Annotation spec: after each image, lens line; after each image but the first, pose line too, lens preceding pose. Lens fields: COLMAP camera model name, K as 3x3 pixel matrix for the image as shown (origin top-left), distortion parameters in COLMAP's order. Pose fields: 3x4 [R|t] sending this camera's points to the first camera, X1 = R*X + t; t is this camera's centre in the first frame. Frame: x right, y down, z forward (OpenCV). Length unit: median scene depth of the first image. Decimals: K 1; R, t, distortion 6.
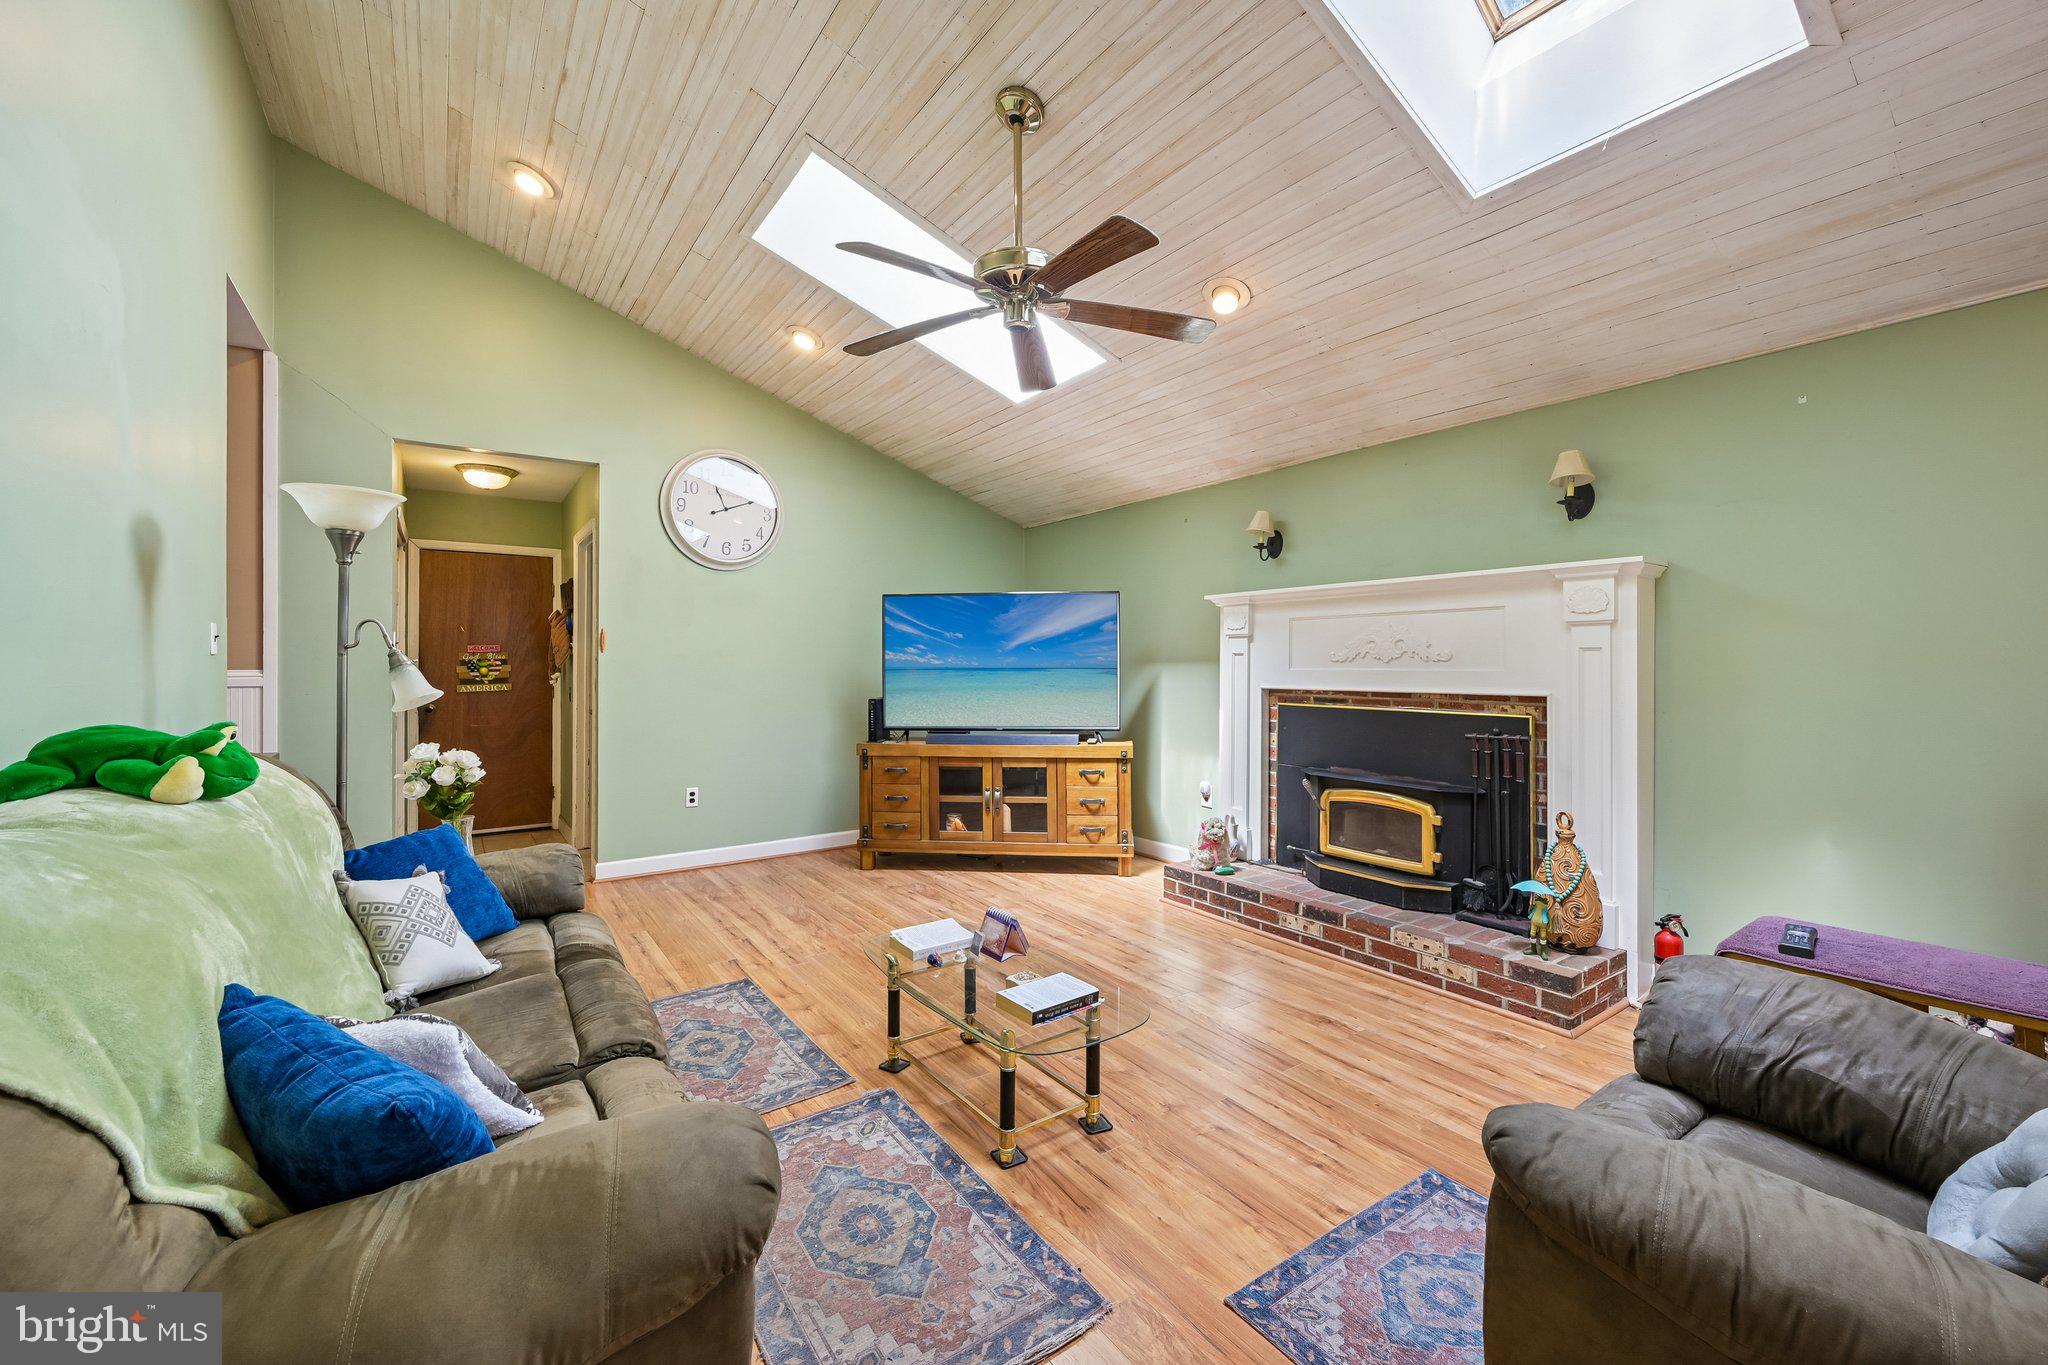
lens RADIAL K [[813.2, 0, 1021.5], [0, 813.2, 666.2], [0, 0, 1]] dist [-0.002564, -0.000082]
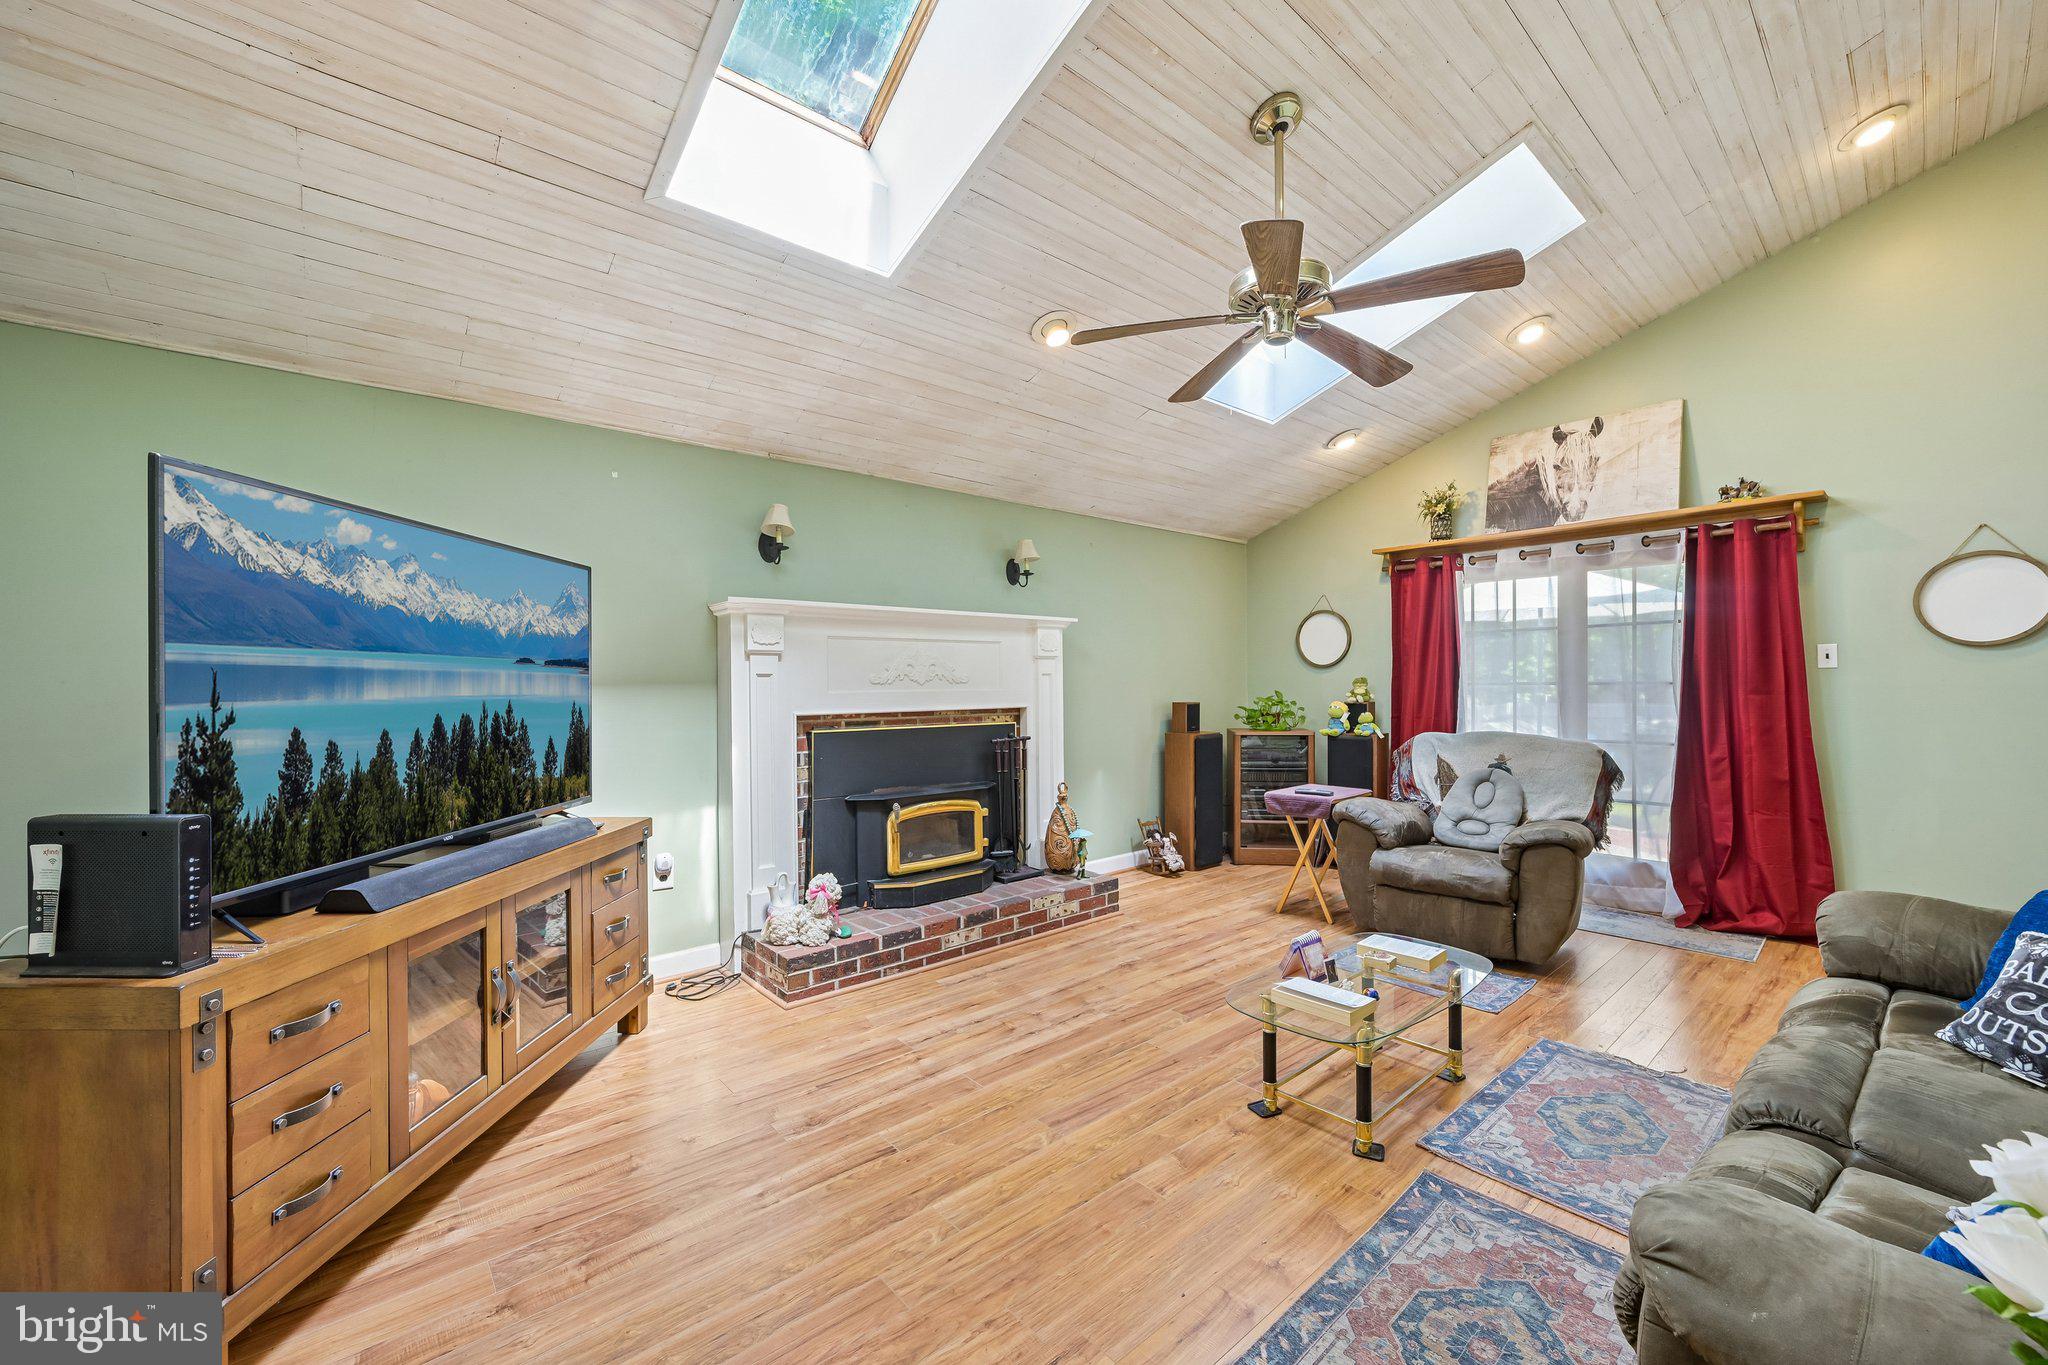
lens RADIAL K [[810.5, 0, 1017.6], [0, 810.5, 689.1], [0, 0, 1]] dist [0.000402, 0.000082]
pose [[-0.096481, -0.008107, 0.995302, -0.661634], [0.010197, 0.999906, 0.009133, -0.006900], [-0.995283, 0.011030, -0.096390, 0.984817]]
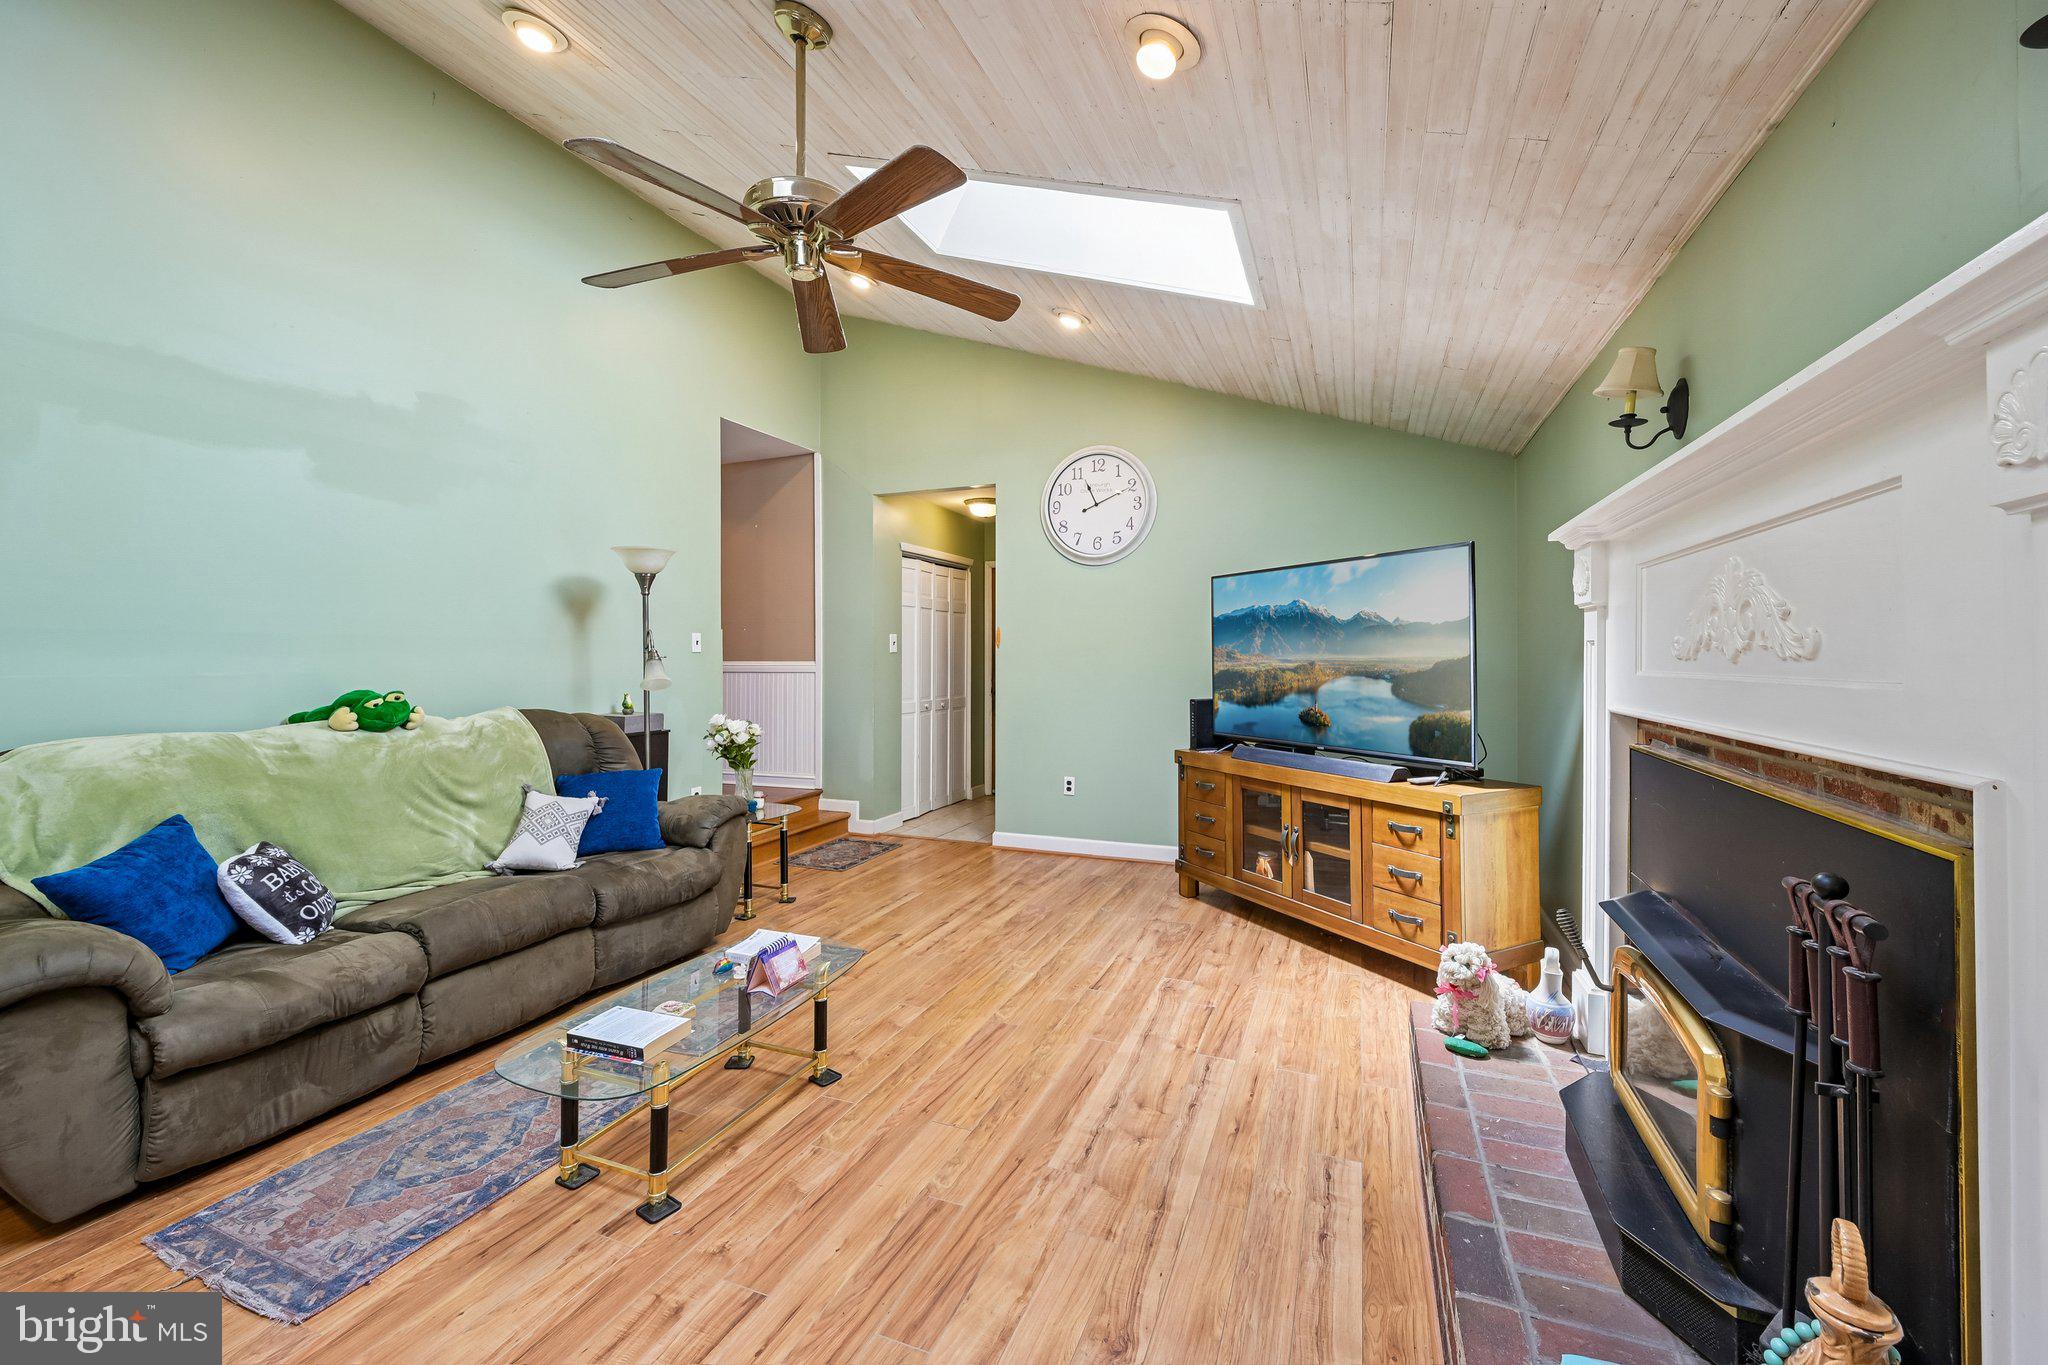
lens RADIAL K [[822.0, 0, 1023.8], [0, 822.0, 649.5], [0, 0, 1]] dist [-0.000252, -0.000093]
pose [[0.544951, -0.006071, -0.838446, 0.600178], [-0.002572, 0.999957, -0.008912, -0.005337], [0.838464, 0.007013, 0.544912, 0.502547]]
